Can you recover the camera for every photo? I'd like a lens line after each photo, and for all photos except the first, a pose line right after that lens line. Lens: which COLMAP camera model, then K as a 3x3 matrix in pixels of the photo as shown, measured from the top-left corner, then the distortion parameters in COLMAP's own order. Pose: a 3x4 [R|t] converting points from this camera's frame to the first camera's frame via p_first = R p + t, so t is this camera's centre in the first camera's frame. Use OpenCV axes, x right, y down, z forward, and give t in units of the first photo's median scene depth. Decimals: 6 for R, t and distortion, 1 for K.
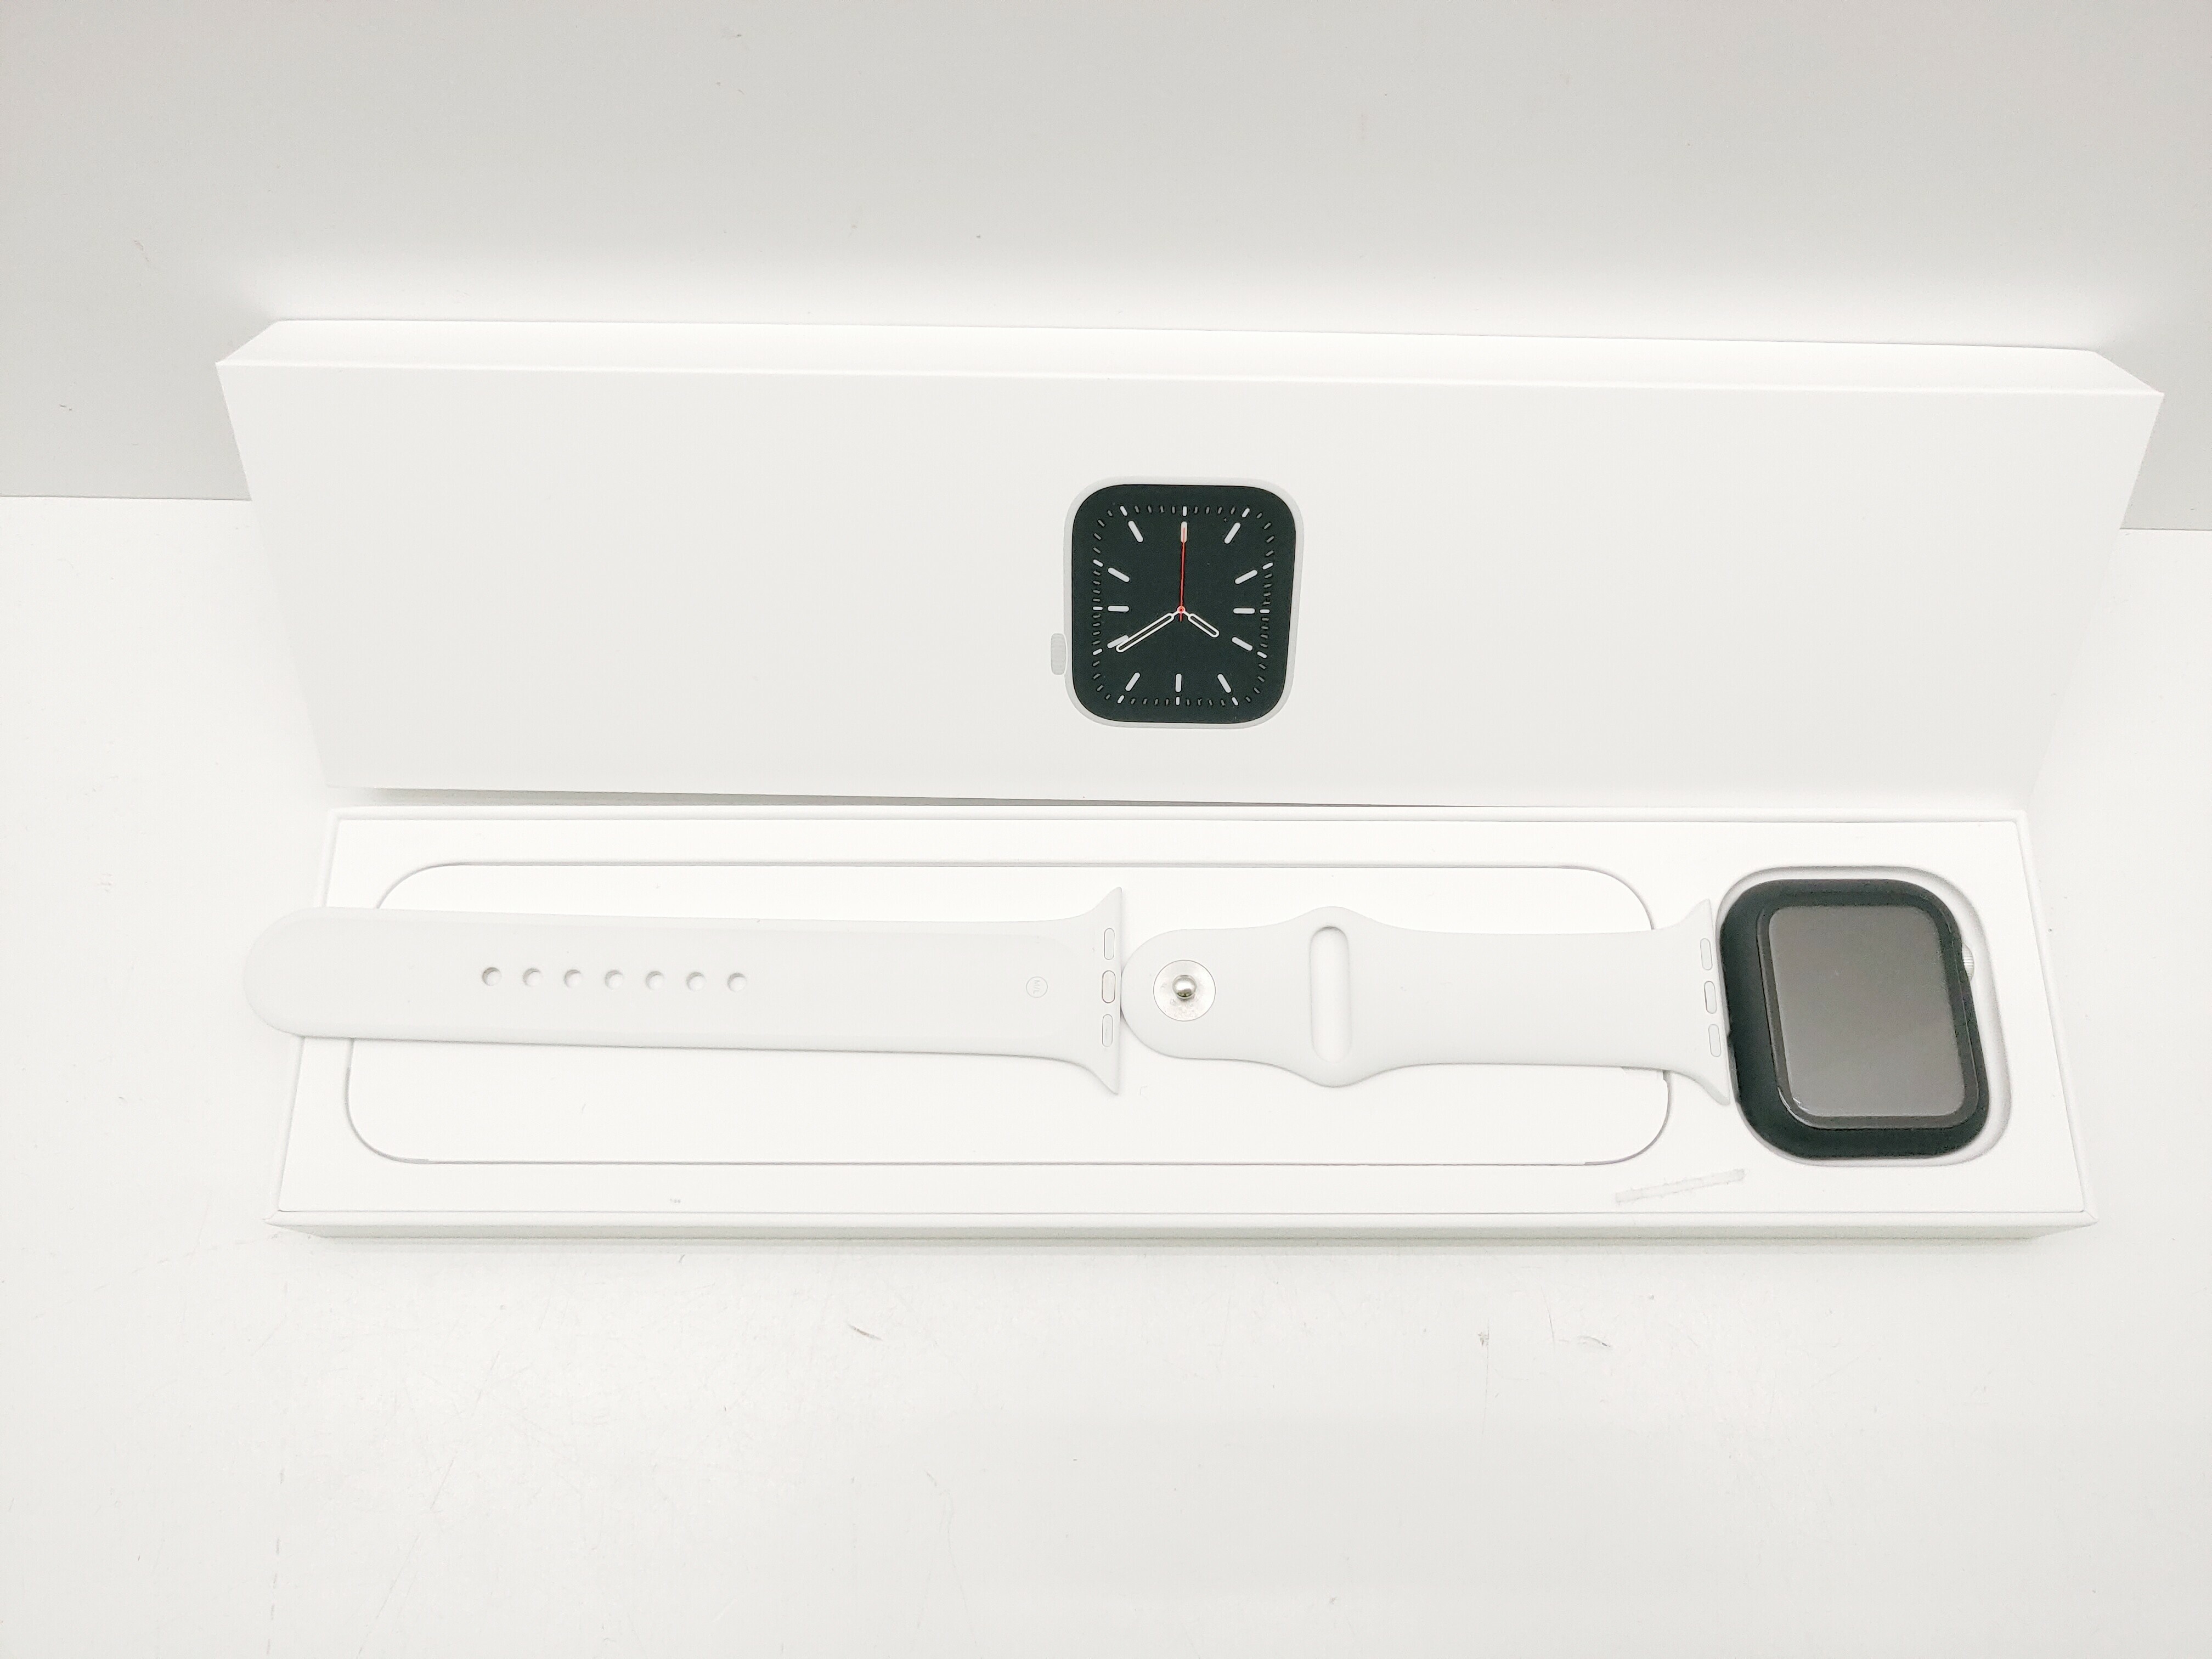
lens RADIAL K [[1681.9, 0, 1128.0], [0, 1681.9, 829.0], [0, 0, 1]] dist [0.006766, 0.005677]
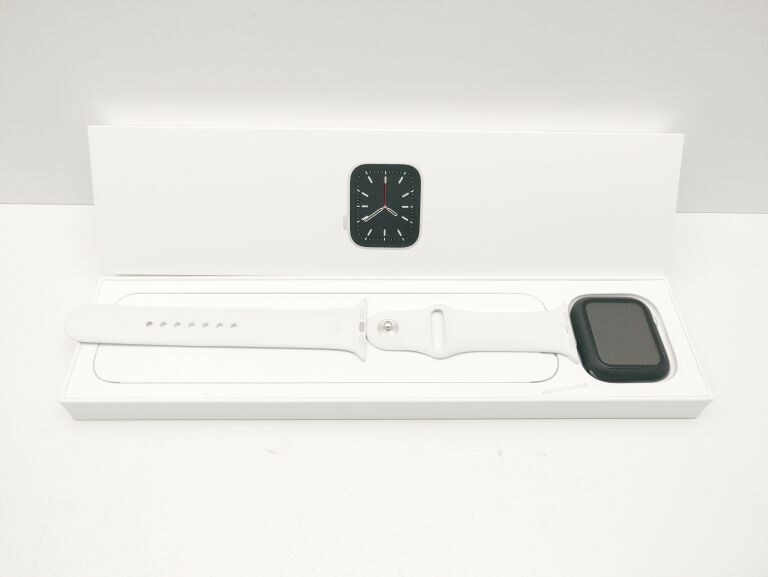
lens RADIAL K [[584.0, 0, 376.6], [0, 584.0, 288.5], [0, 0, 1]] dist [0.006766, 0.005677]
pose [[0.999960, -0.006285, 0.006350, 0.007942], [0.007979, 0.948017, -0.318121, 0.355164], [-0.004021, 0.318159, 0.948029, 0.020529]]
